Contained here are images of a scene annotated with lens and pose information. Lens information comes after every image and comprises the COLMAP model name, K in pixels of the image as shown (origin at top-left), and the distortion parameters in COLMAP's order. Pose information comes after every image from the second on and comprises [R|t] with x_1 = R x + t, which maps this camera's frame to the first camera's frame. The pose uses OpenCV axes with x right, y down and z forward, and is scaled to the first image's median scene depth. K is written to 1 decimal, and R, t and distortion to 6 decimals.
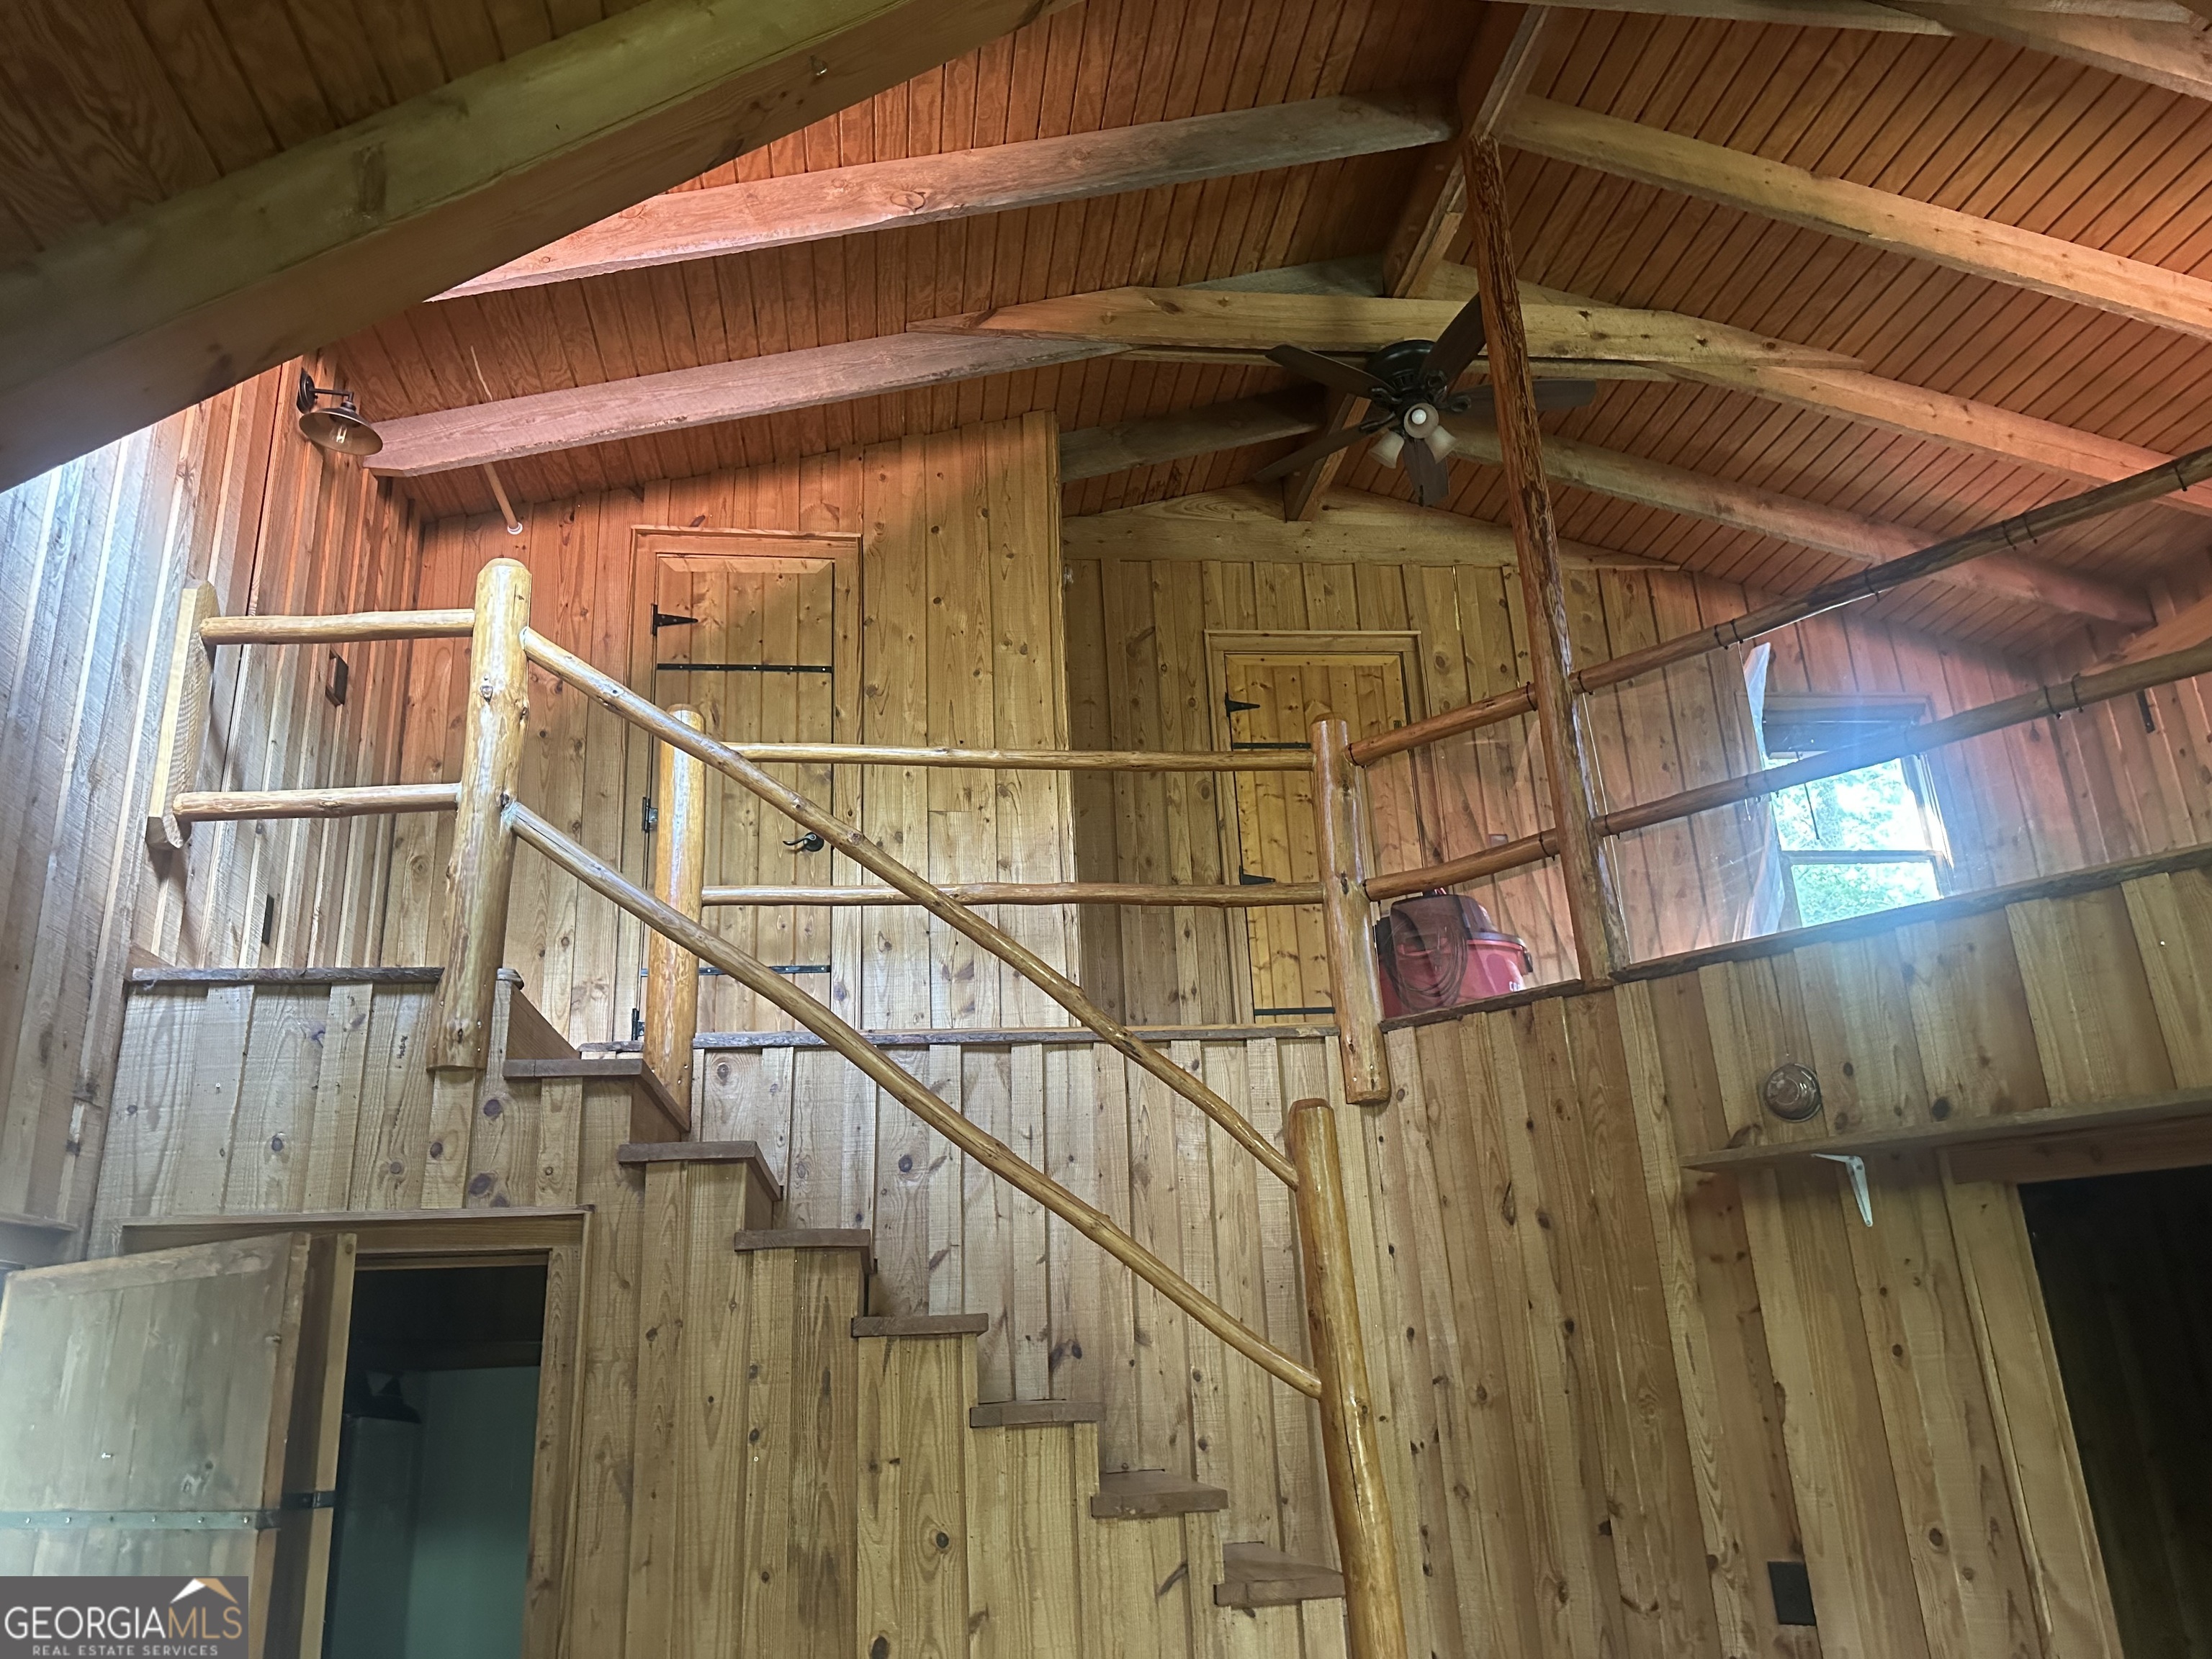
lens RADIAL K [[1546.5, 0, 1111.0], [0, 1546.5, 841.0], [0, 0, 1]] dist [0.086953, -0.121223]
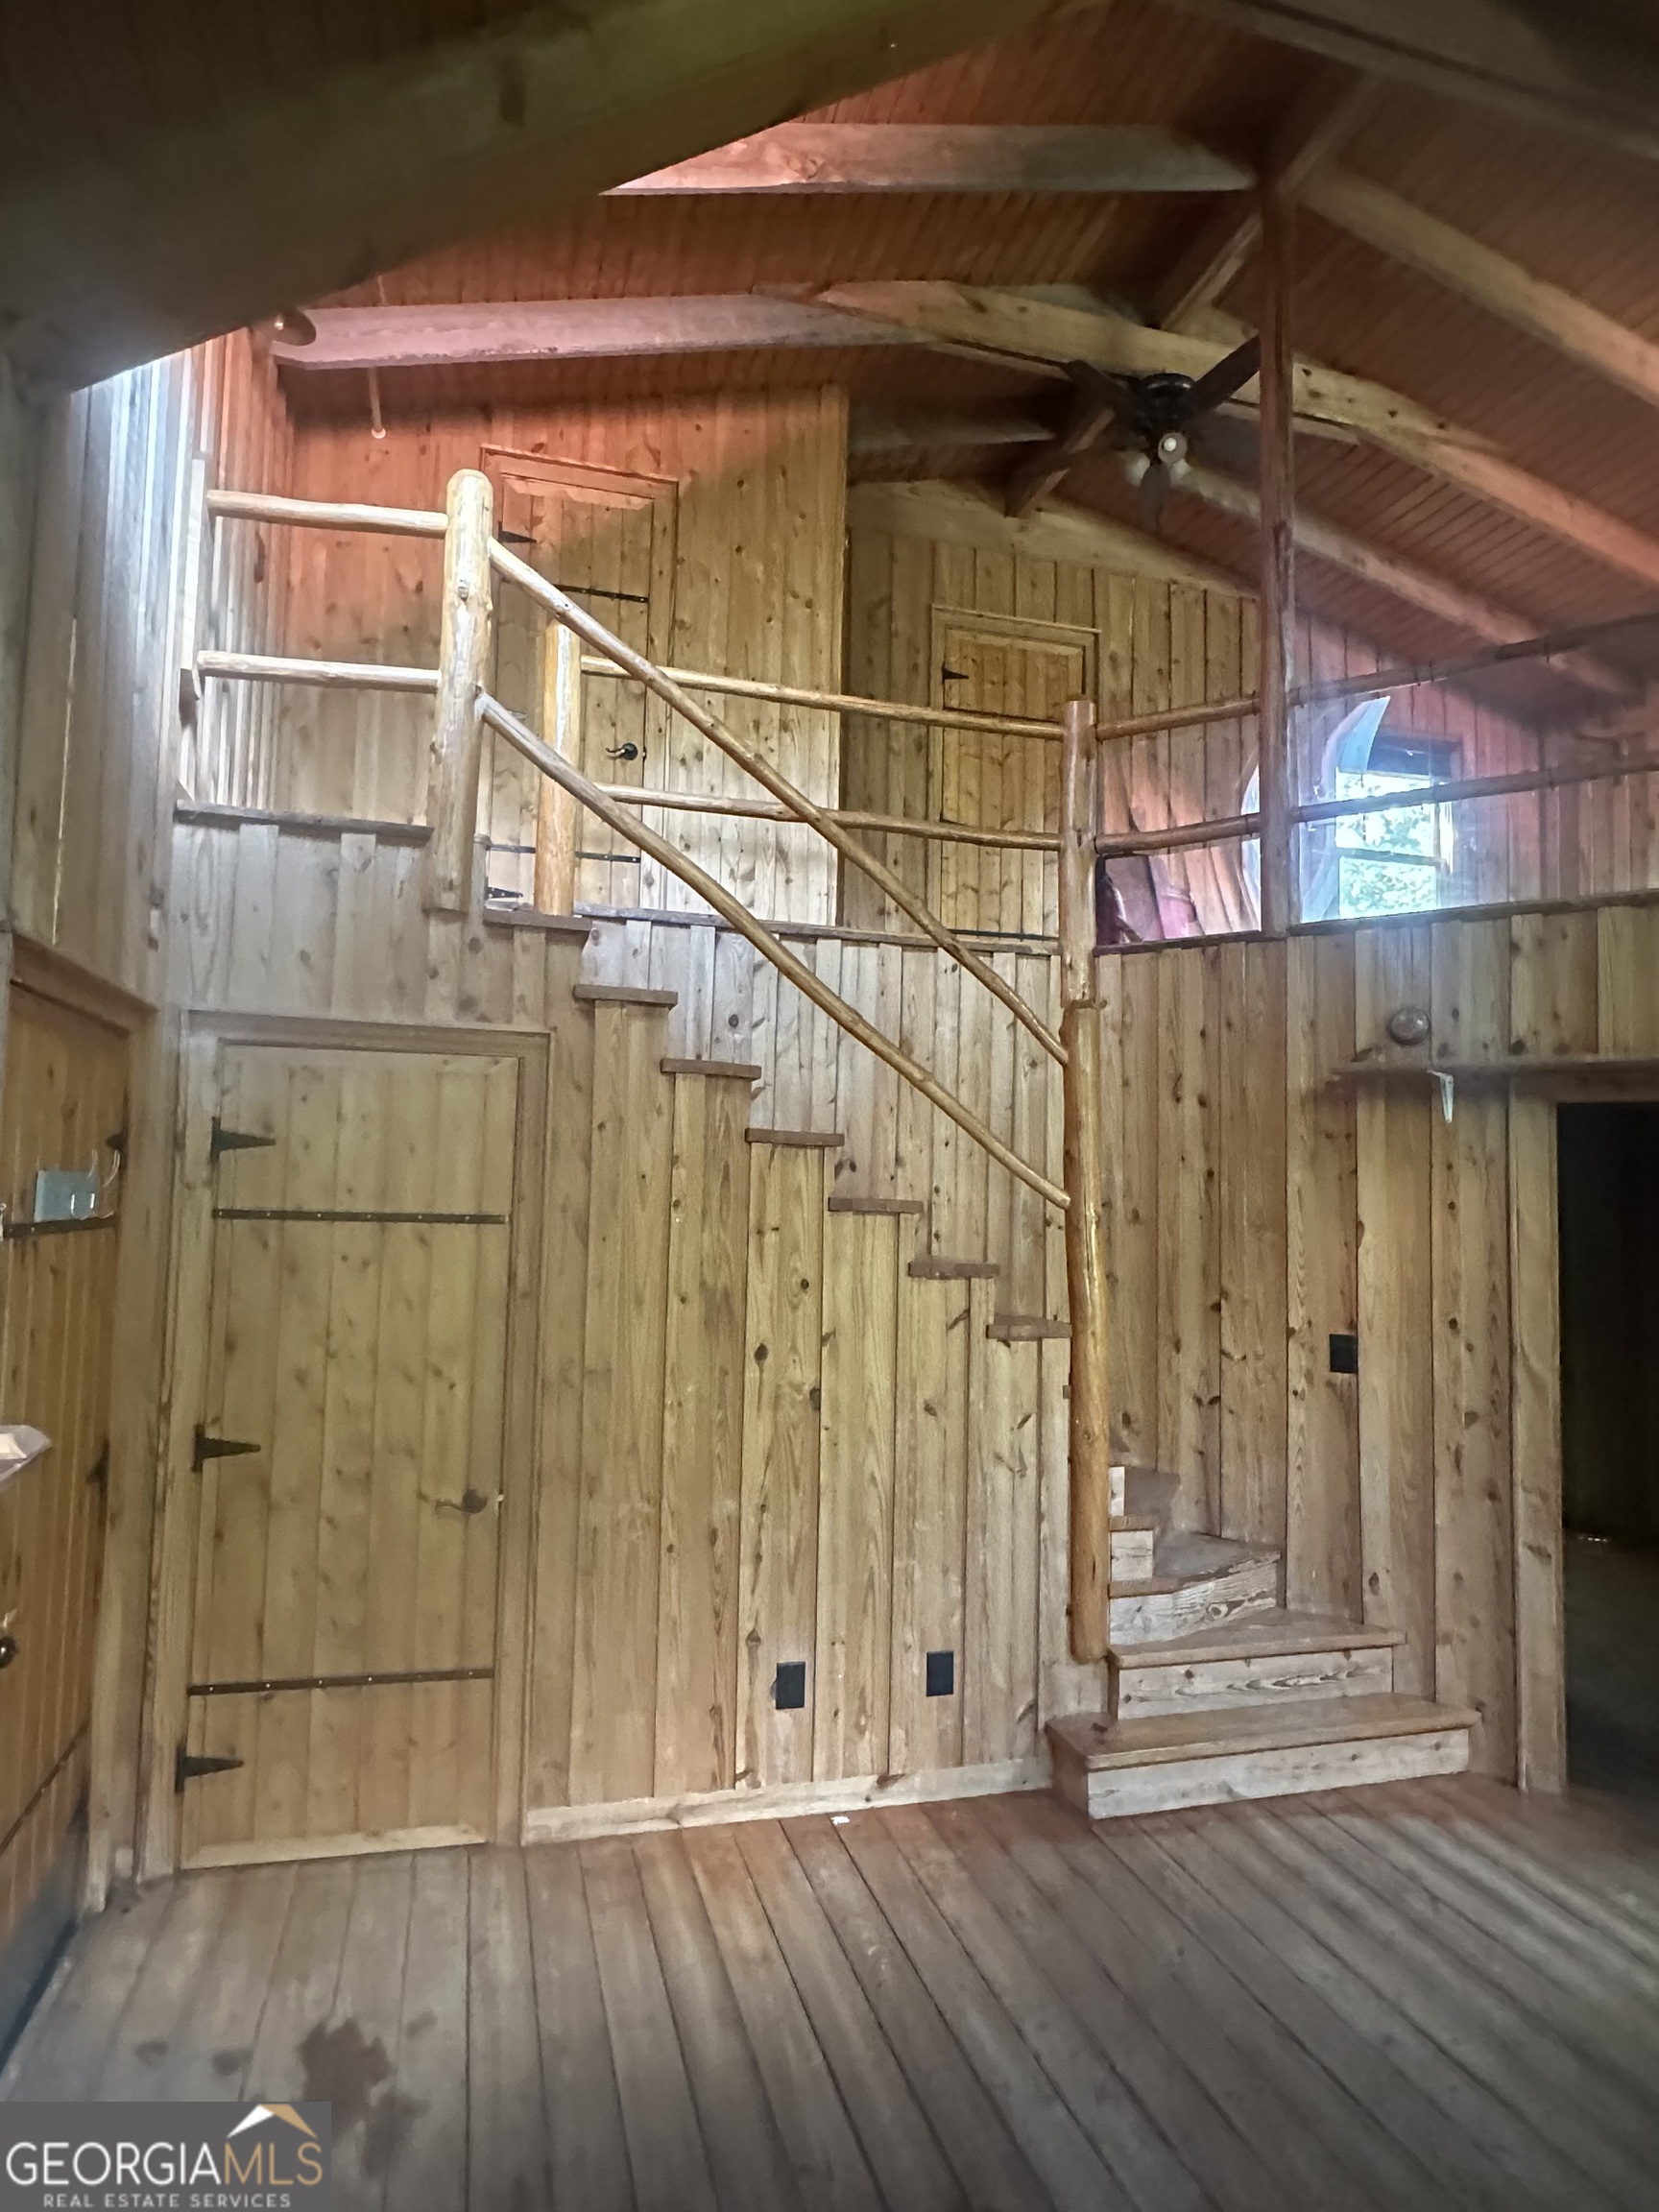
lens RADIAL K [[1255.5, 0, 823.9], [0, 1255.5, 1109.0], [0, 0, 1]] dist [-0.002650, -0.000104]
pose [[0.987772, 0.082417, 0.132343, -0.198853], [-0.113400, 0.962334, 0.247089, 0.013017], [-0.106994, -0.259075, 0.959913, -0.029962]]
